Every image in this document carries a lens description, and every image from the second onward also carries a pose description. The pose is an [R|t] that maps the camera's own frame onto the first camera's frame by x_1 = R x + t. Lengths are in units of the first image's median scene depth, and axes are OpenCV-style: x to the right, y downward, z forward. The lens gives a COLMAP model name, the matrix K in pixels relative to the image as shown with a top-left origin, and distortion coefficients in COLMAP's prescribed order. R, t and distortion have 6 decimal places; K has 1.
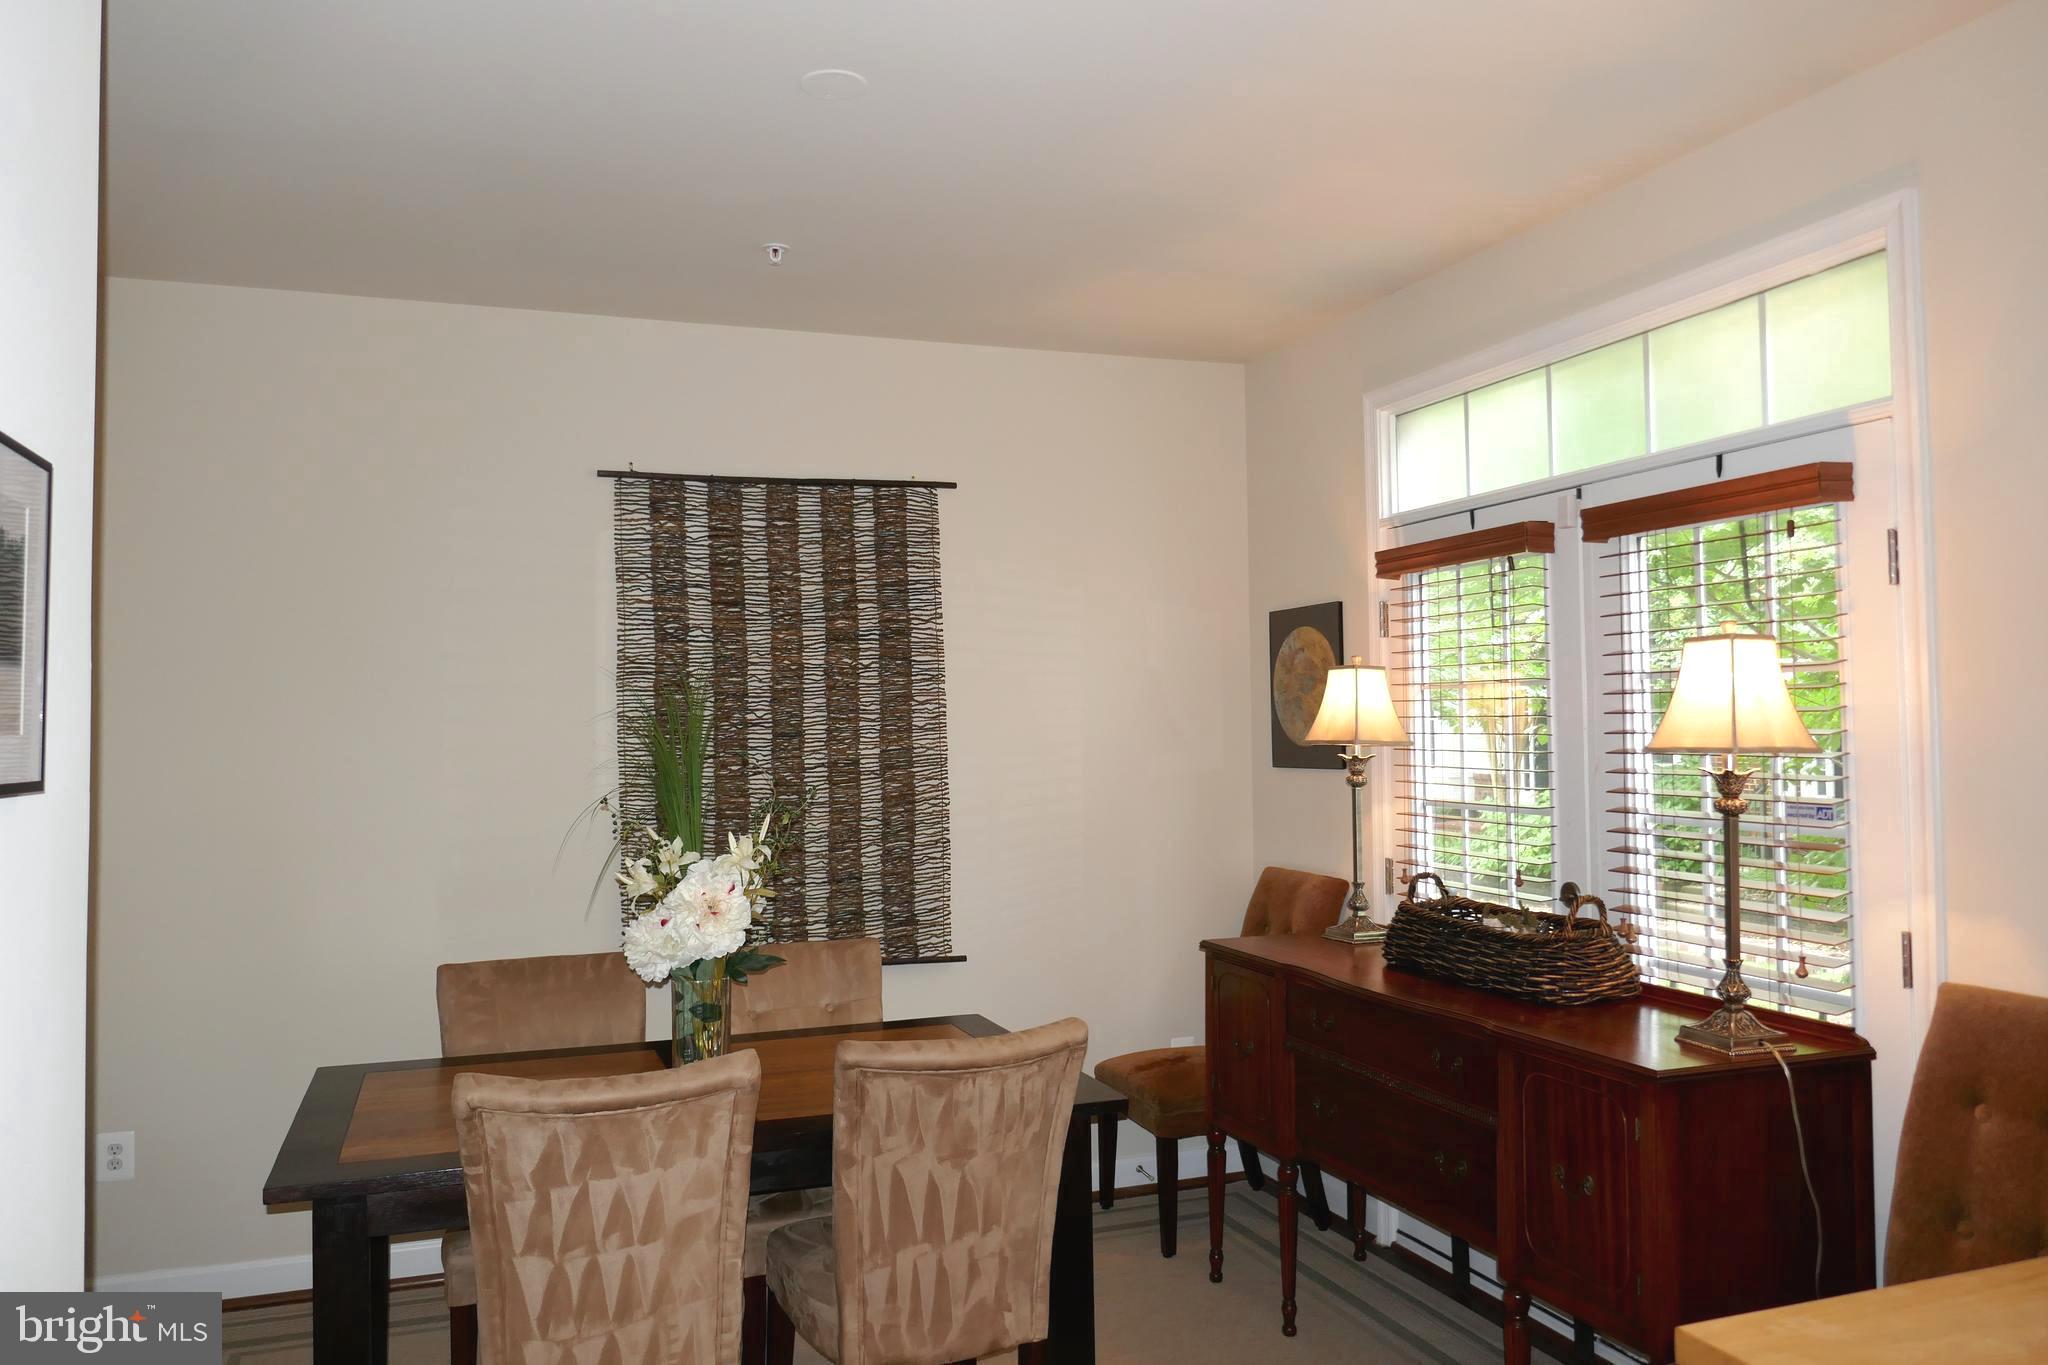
lens RADIAL K [[1479.7, 0, 1014.4], [0, 1479.7, 693.4], [0, 0, 1]] dist [-0.015065, 0.004640]
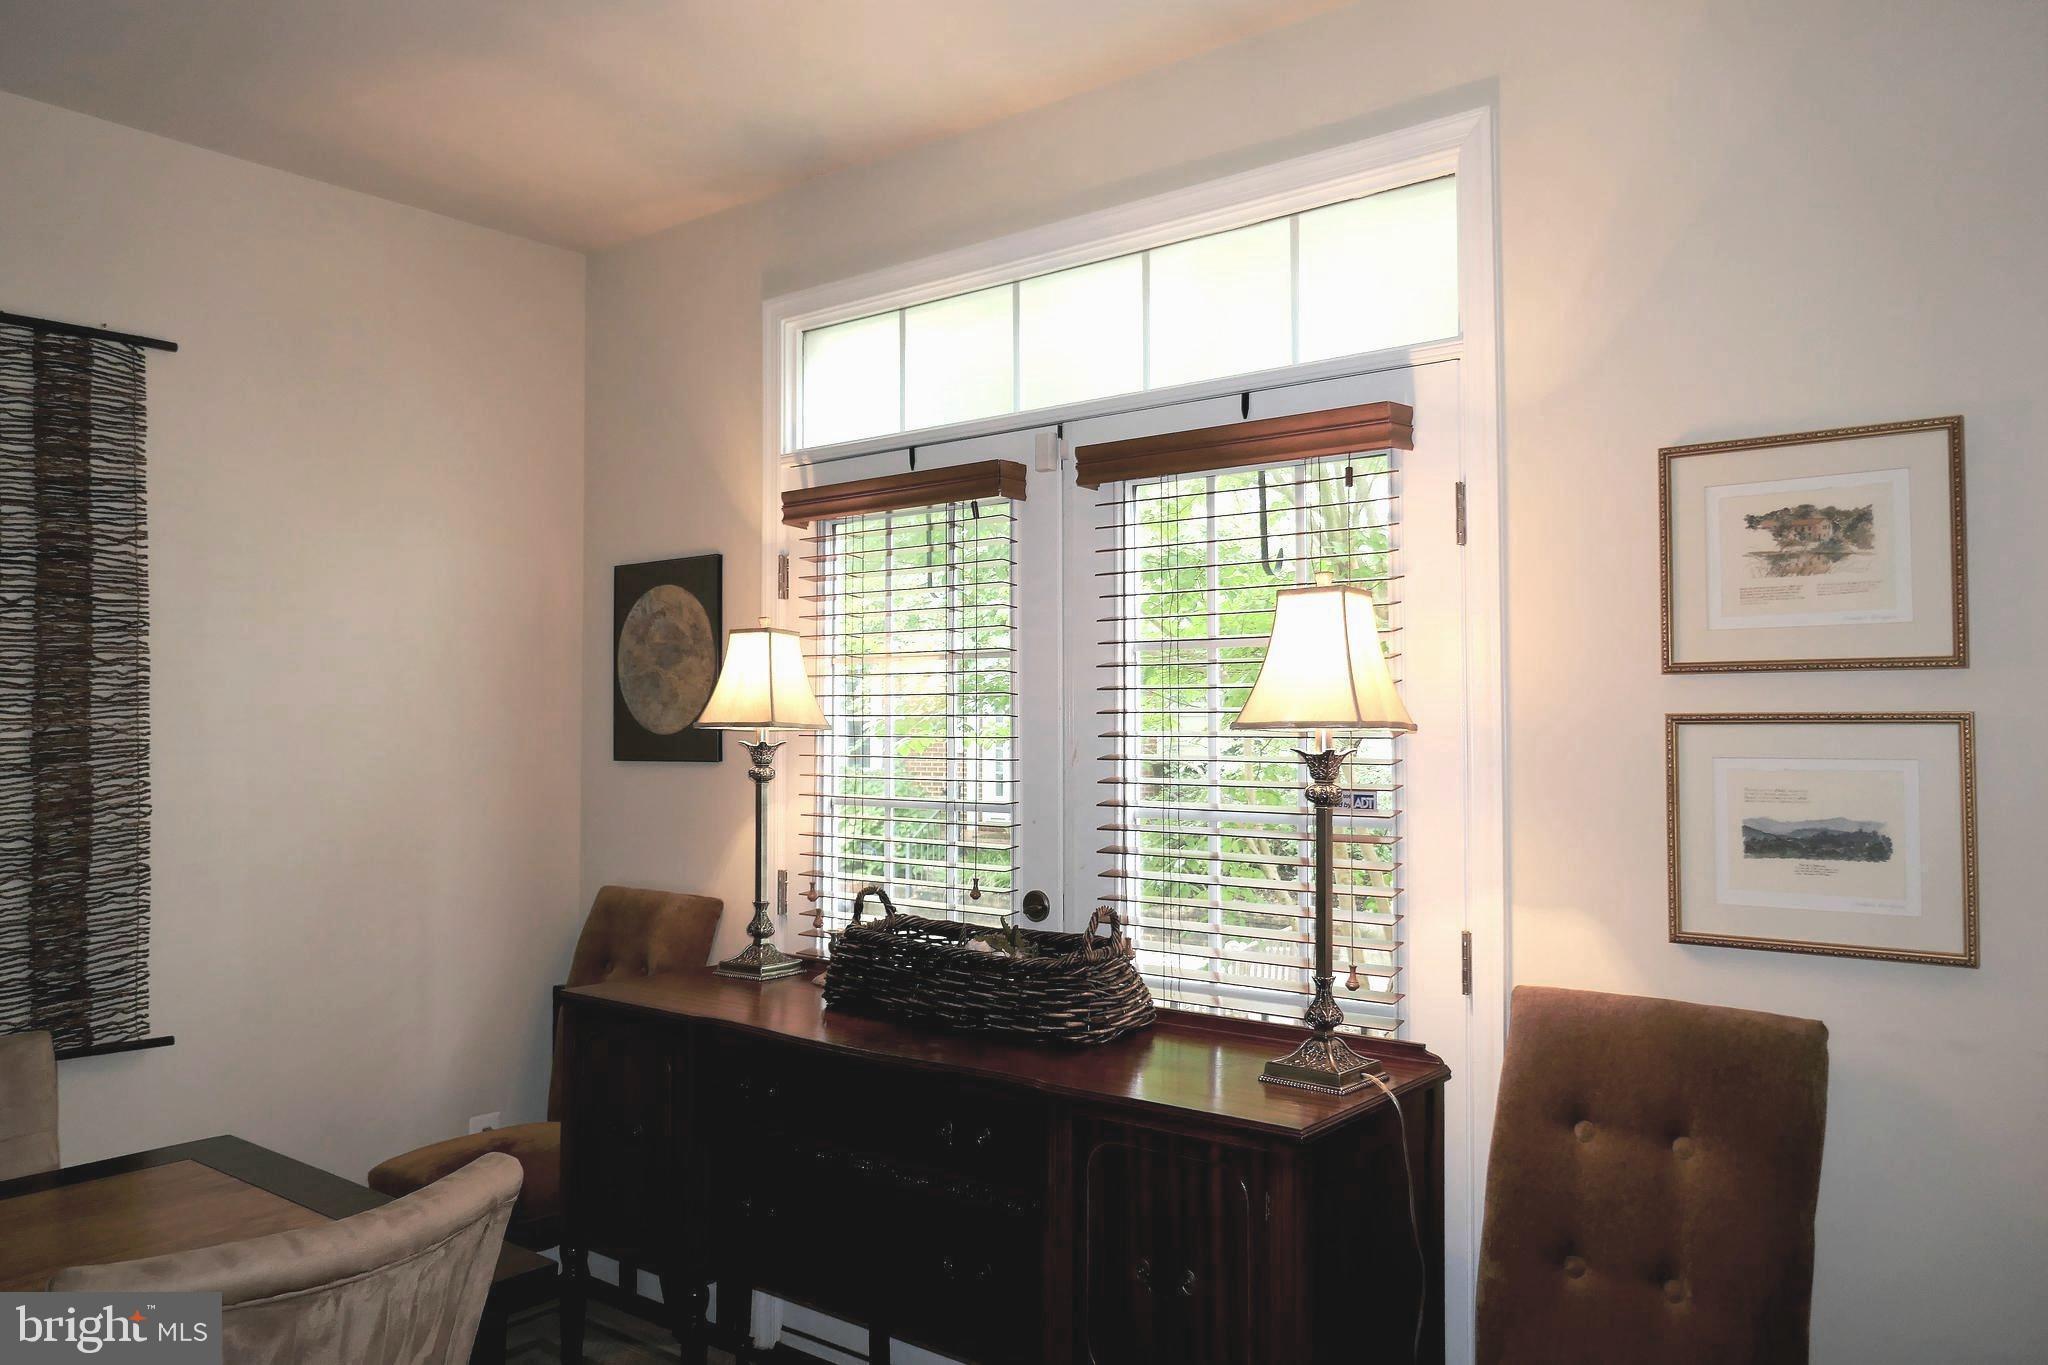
lens RADIAL K [[1479.7, 0, 1022.0], [0, 1479.7, 685.0], [0, 0, 1]] dist [-0.015065, 0.004640]
pose [[0.852191, 0.026604, 0.522554, -0.073654], [-0.020929, 0.999640, -0.016763, 0.024075], [-0.522812, 0.003349, 0.852441, 0.276428]]
